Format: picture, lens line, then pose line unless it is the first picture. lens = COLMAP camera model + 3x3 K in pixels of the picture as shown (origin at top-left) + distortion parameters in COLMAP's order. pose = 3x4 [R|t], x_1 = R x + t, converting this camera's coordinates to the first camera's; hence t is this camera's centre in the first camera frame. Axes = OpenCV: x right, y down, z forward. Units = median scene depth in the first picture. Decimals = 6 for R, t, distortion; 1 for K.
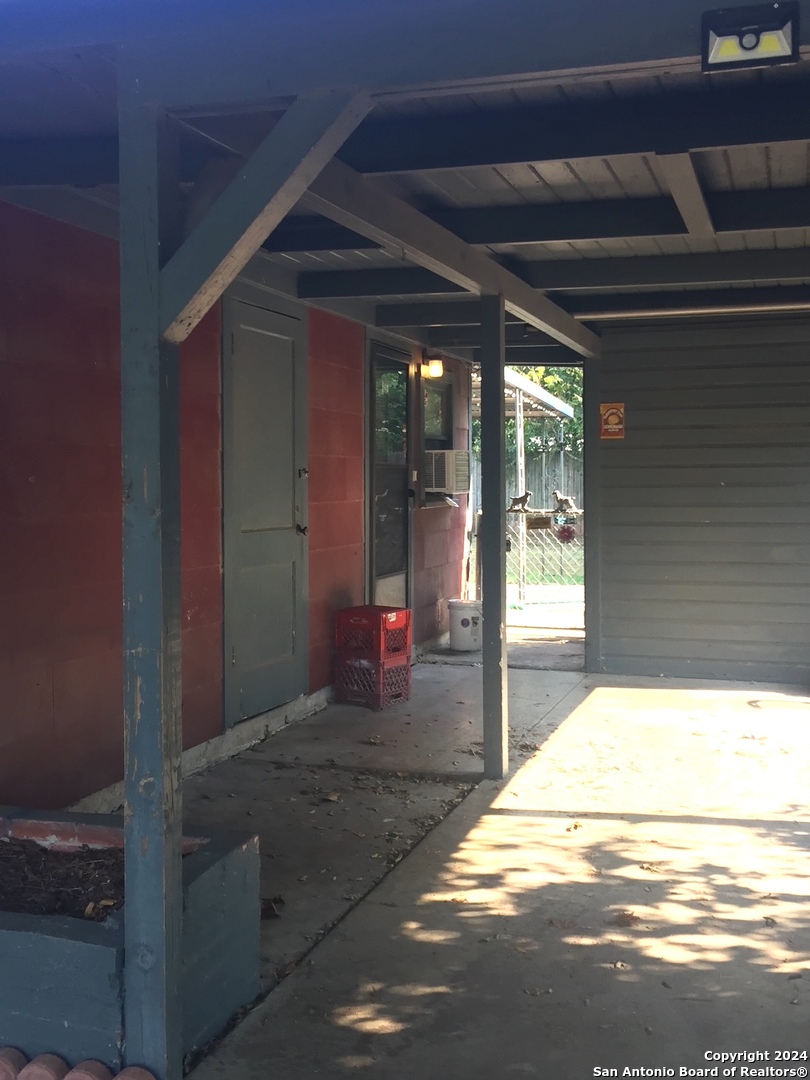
lens RADIAL K [[1165.7, 0, 411.3], [0, 1165.7, 531.3], [0, 0, 1]] dist [0.044155, 0.000000]
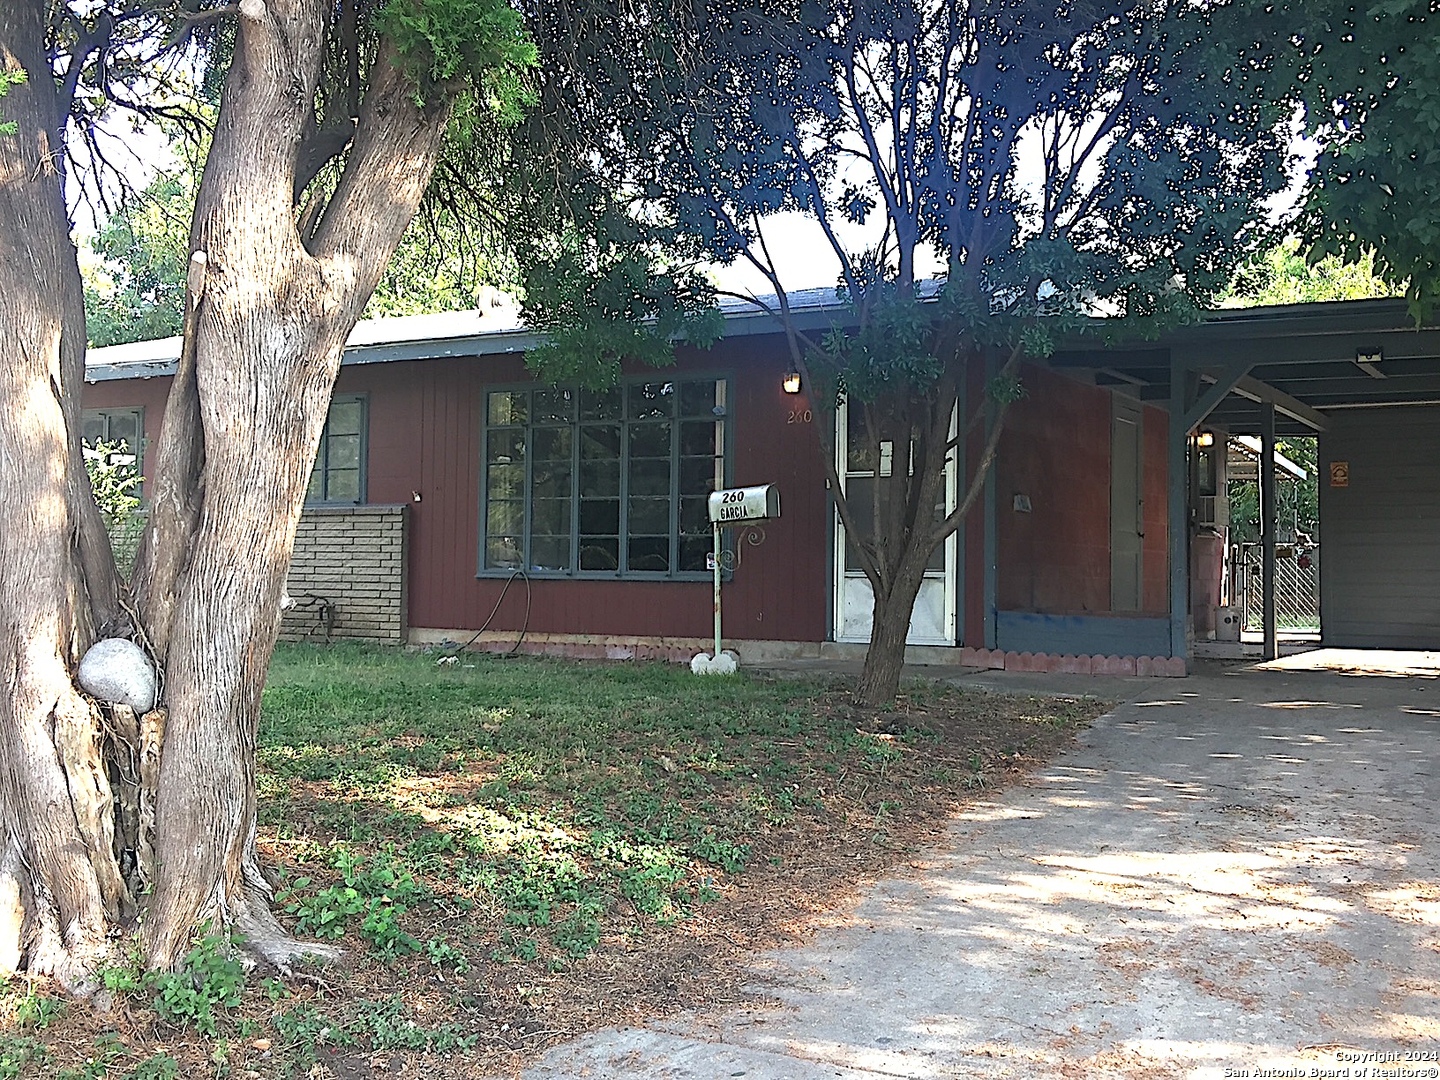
lens RADIAL K [[1554.3, 0, 709.1], [0, 1554.3, 504.1], [0, 0, 1]] dist [0.044155, 0.000000]
pose [[0.975916, 0.003417, -0.218118, -0.157799], [-0.023962, 0.995506, -0.091617, 0.130900], [0.216825, 0.094637, 0.971613, -0.994178]]
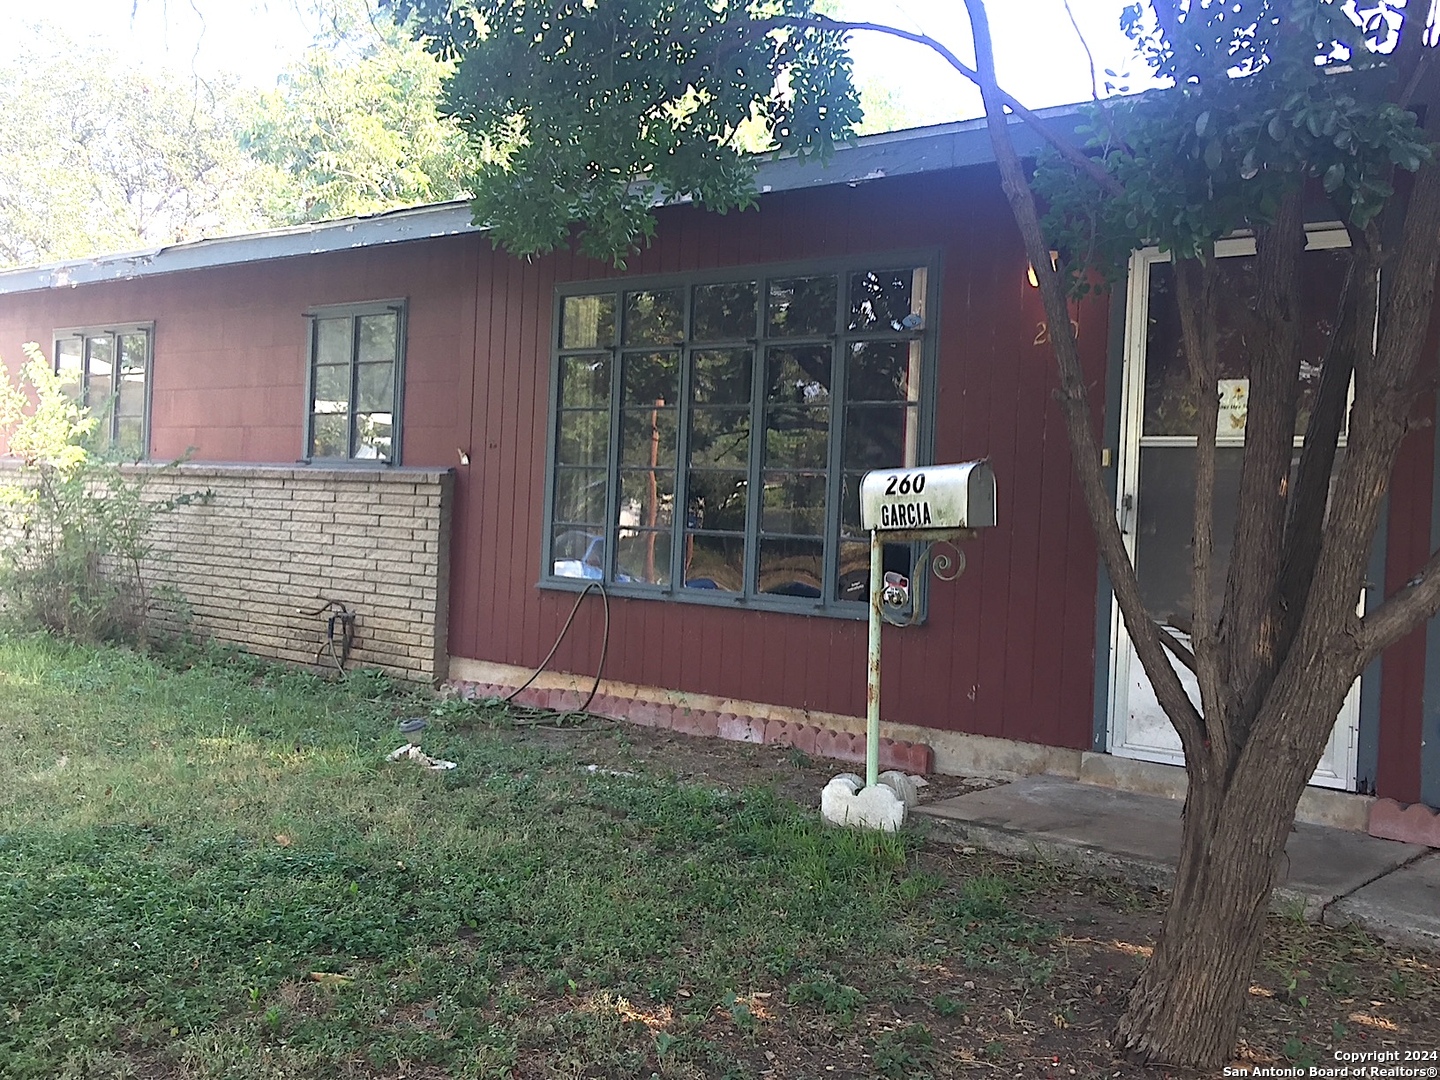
lens RADIAL K [[1554.3, 0, 712.1], [0, 1554.3, 504.2], [0, 0, 1]] dist [0.044155, 0.000000]
pose [[0.916390, 0.037787, -0.398500, -0.230710], [-0.061010, 0.997088, -0.045752, 0.051242], [0.395611, 0.066239, 0.916027, -0.381624]]
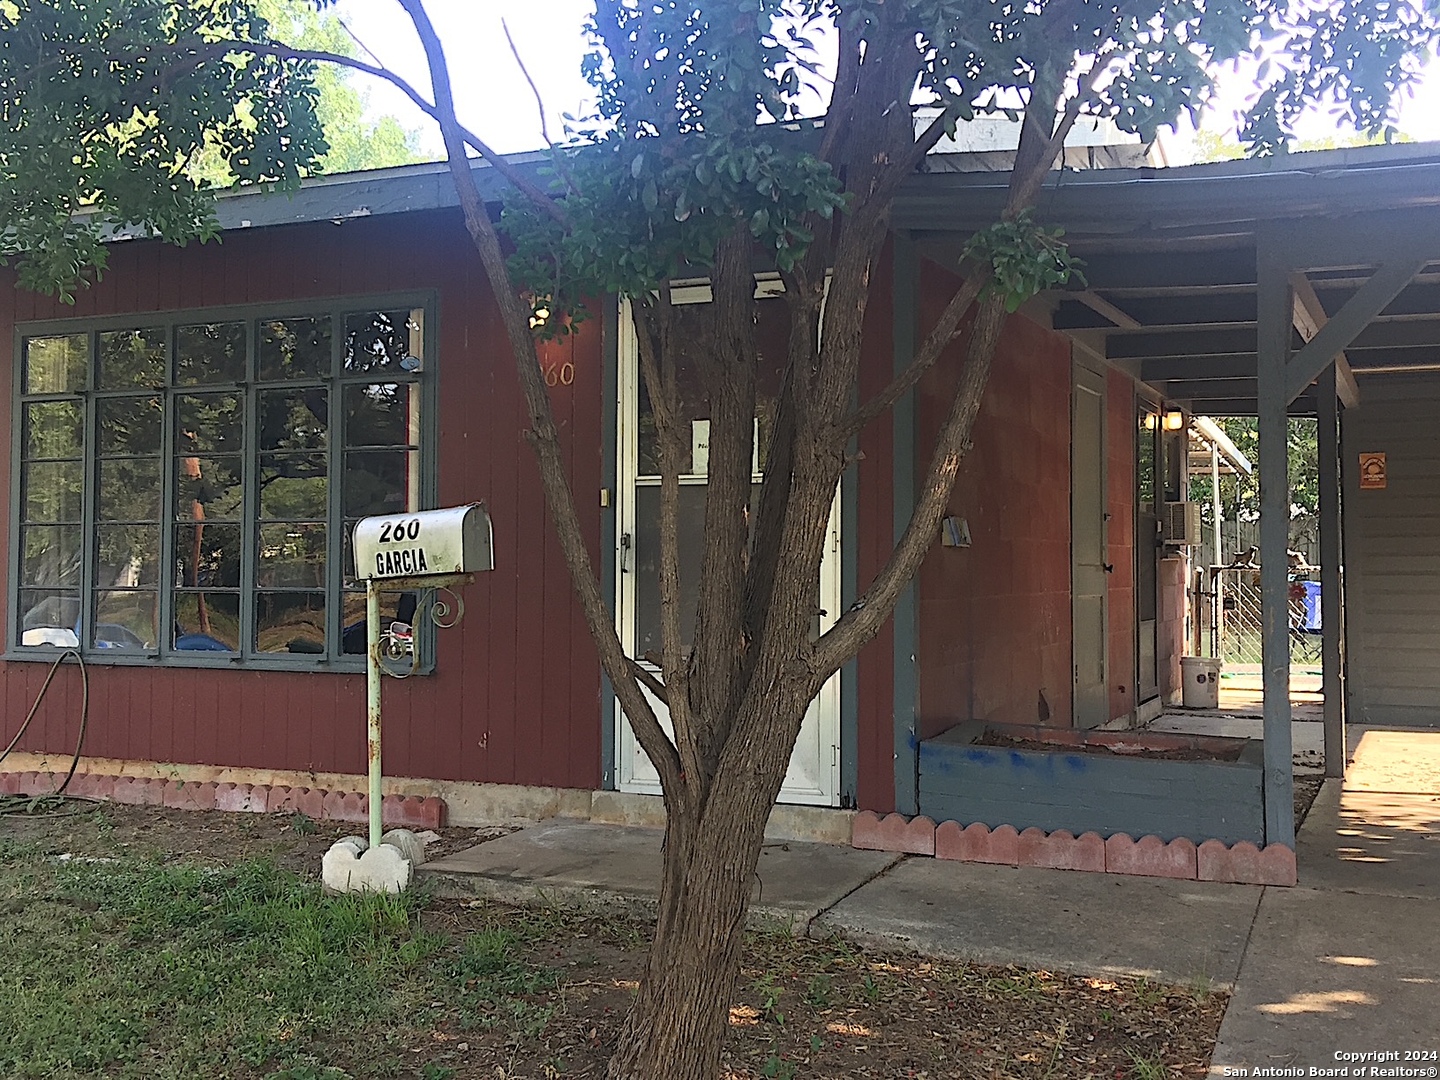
lens RADIAL K [[1554.3, 0, 728.6], [0, 1554.3, 496.7], [0, 0, 1]] dist [0.044155, 0.000000]
pose [[0.994157, -0.001561, -0.107935, -0.215498], [-0.008279, 0.995847, -0.090662, 0.050706], [0.107628, 0.091026, 0.990015, -0.366390]]
